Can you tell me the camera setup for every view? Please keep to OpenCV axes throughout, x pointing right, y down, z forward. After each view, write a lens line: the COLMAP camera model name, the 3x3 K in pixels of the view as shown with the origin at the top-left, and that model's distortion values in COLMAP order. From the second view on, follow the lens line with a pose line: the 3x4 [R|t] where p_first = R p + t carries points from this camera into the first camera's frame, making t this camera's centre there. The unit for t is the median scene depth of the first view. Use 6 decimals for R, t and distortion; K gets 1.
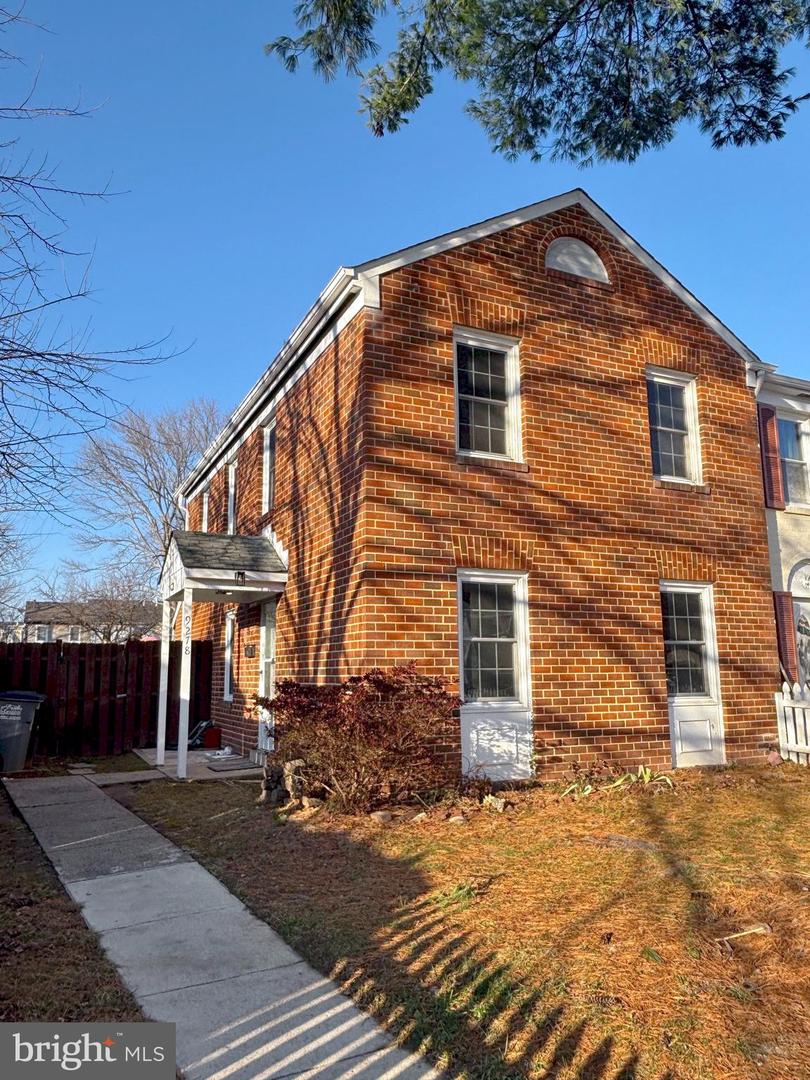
lens RADIAL K [[772.6, 0, 405.0], [0, 772.6, 540.0], [0, 0, 1]] dist [0.016348, -0.002722]
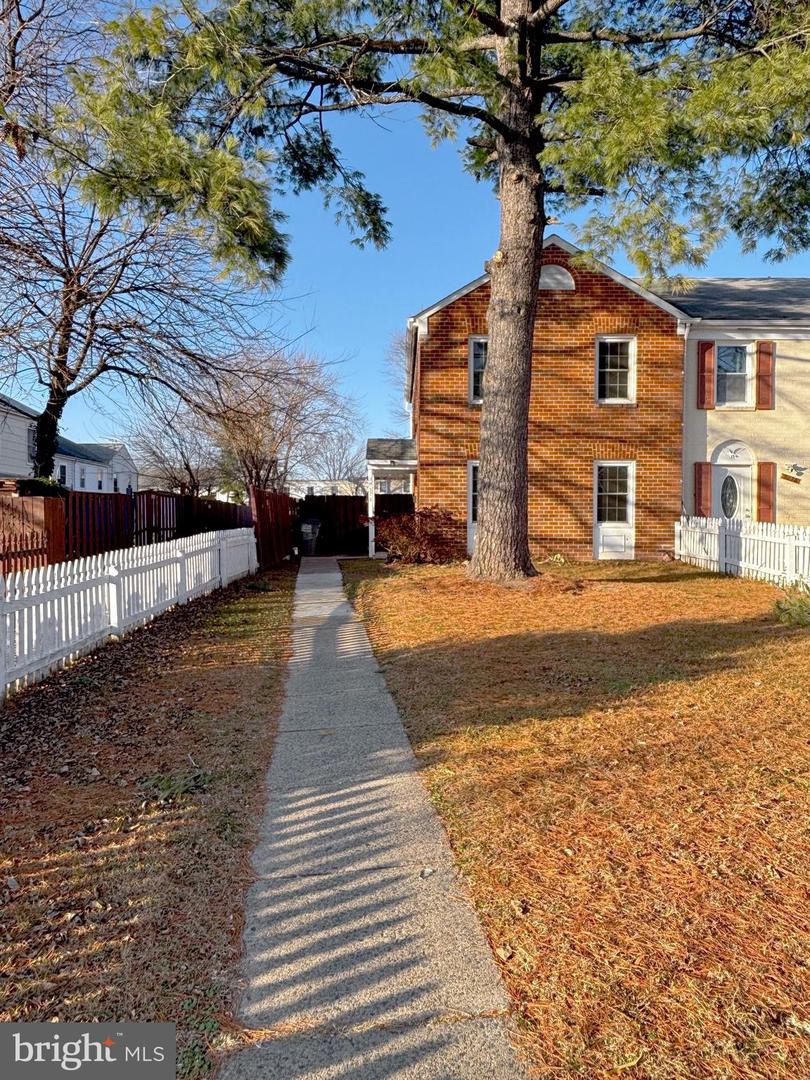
lens RADIAL K [[772.6, 0, 405.0], [0, 772.6, 540.0], [0, 0, 1]] dist [0.016348, -0.002722]
pose [[0.902026, 0.019573, -0.431238, 0.693733], [0.064363, 0.981707, 0.179188, -0.115296], [0.426856, -0.189388, 0.884266, -0.812121]]
